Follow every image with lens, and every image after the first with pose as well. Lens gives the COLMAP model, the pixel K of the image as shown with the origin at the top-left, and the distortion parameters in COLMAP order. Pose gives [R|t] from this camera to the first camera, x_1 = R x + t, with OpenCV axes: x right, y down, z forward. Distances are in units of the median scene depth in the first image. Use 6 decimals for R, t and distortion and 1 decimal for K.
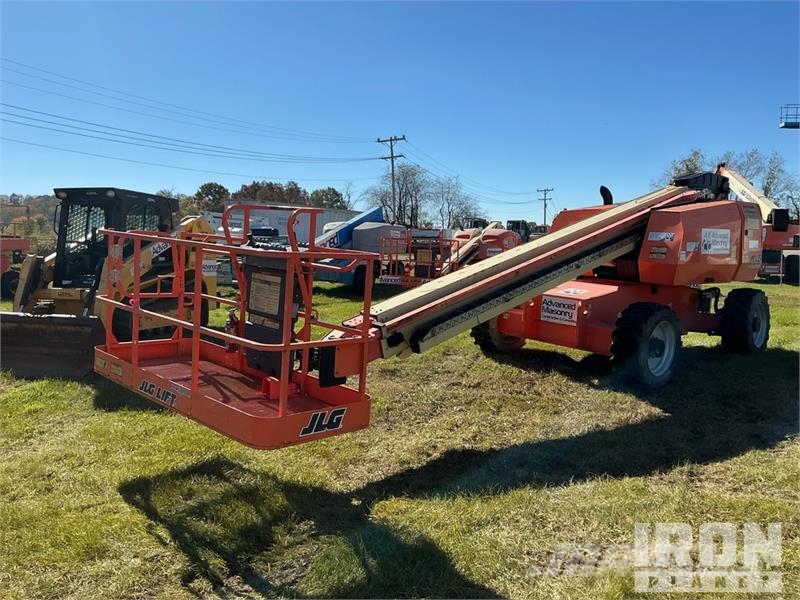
lens RADIAL K [[667.8, 0, 402.9], [0, 667.8, 301.6], [0, 0, 1]] dist [-0.003493, -0.008772]
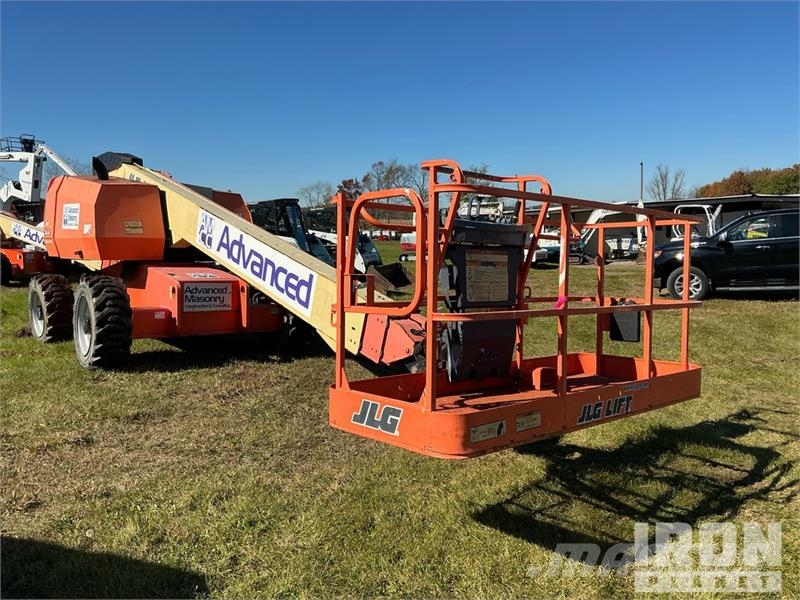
lens RADIAL K [[672.0, 0, 398.6], [0, 672.0, 297.4], [0, 0, 1]] dist [0.042623, -0.083529]
pose [[0.058717, -0.109978, 0.992198, -0.645451], [0.102248, 0.989348, 0.103611, -0.053113], [-0.993024, 0.095367, 0.069336, 0.669645]]
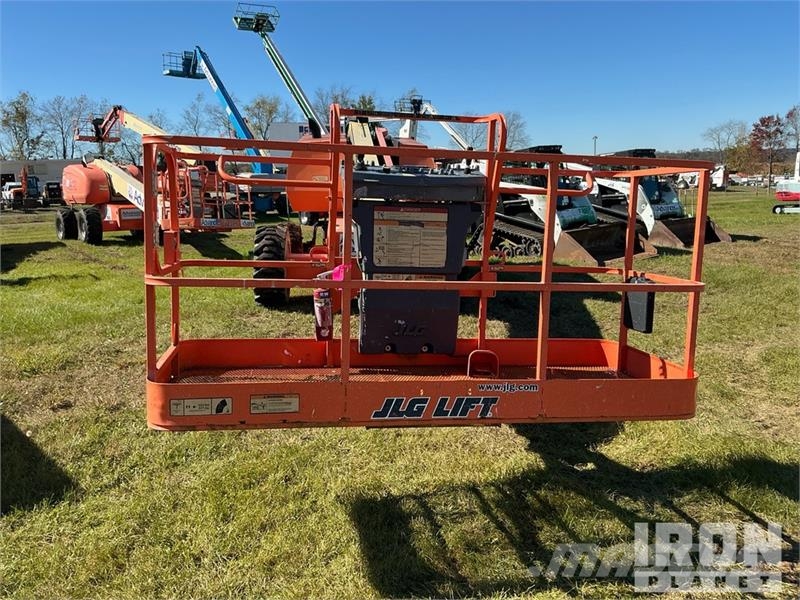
lens RADIAL K [[672.0, 0, 397.2], [0, 672.0, 300.2], [0, 0, 1]] dist [0.042623, -0.083529]
pose [[0.601297, -0.157967, 0.783255, -0.489011], [0.102146, 0.987417, 0.120725, -0.022753], [-0.792469, 0.007415, 0.609867, 0.374565]]
